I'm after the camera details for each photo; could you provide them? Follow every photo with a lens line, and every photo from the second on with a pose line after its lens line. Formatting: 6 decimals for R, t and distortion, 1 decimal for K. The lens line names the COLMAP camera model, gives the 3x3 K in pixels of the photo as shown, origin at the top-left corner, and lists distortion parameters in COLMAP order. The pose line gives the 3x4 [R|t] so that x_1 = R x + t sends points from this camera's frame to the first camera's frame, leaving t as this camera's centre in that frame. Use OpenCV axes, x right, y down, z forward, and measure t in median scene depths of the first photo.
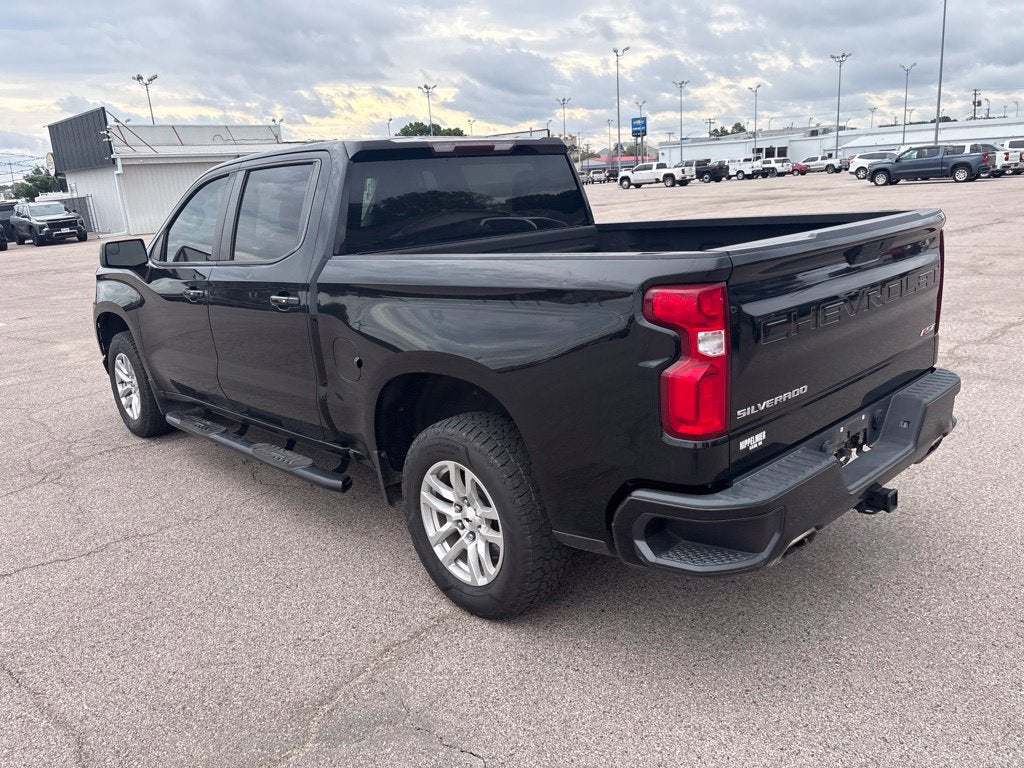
lens RADIAL K [[779.9, 0, 515.3], [0, 779.9, 372.2], [0, 0, 1]] dist [0.017164, 0.005176]
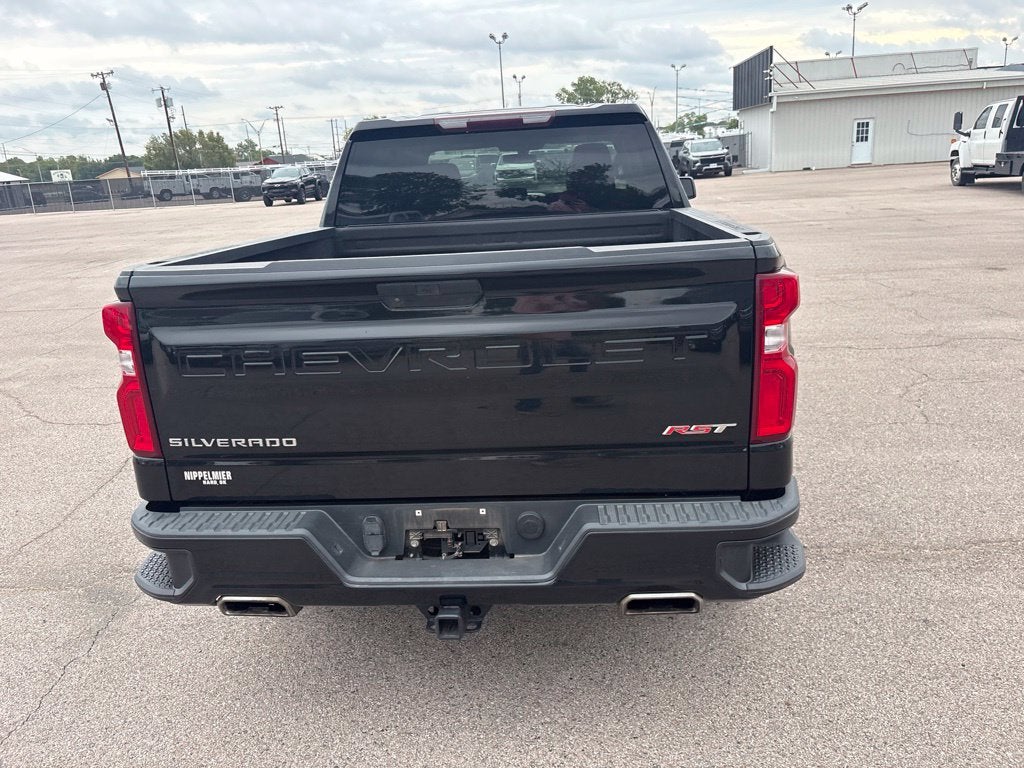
lens RADIAL K [[783.6, 0, 512.7], [0, 783.6, 375.6], [0, 0, 1]] dist [0.046093, -0.043255]
pose [[0.670530, 0.223756, -0.707335, 0.079361], [-0.165212, 0.974527, 0.151664, -0.015522], [0.723253, 0.015165, 0.690417, 0.040806]]
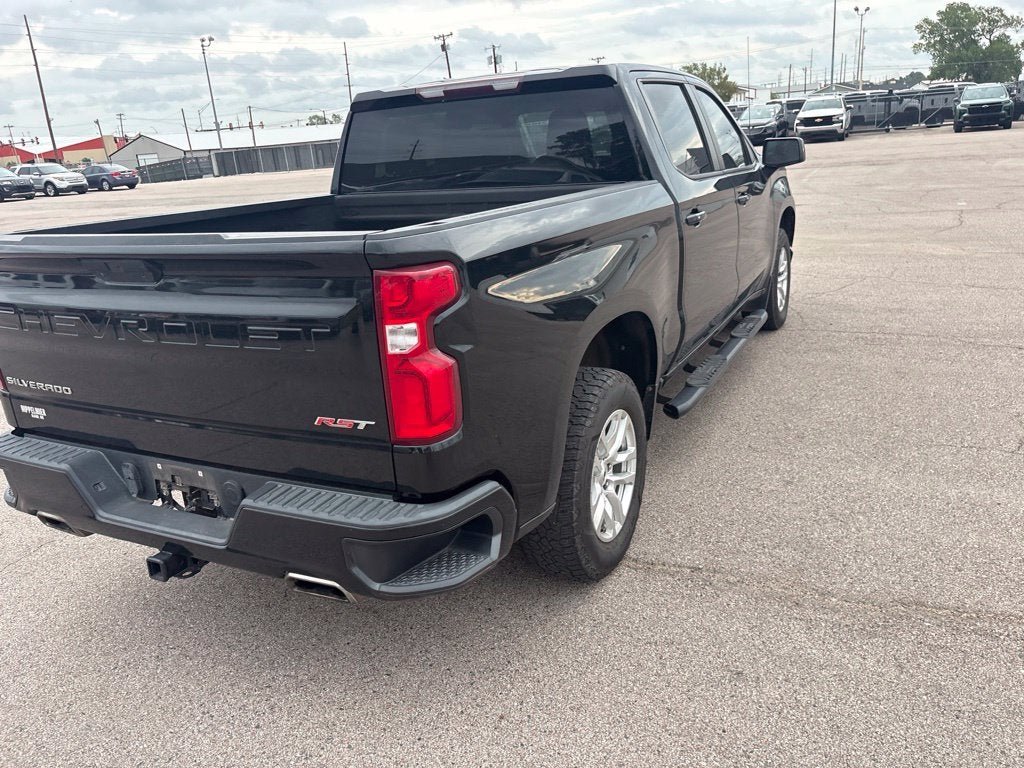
lens RADIAL K [[779.3, 0, 512.0], [0, 779.3, 384.0], [0, 0, 1]] dist [0.054339, -0.054186]
pose [[0.335350, 0.328536, -0.882952, 0.102183], [-0.174580, 0.942662, 0.284447, -0.026288], [0.925776, 0.058757, 0.373478, 0.080960]]
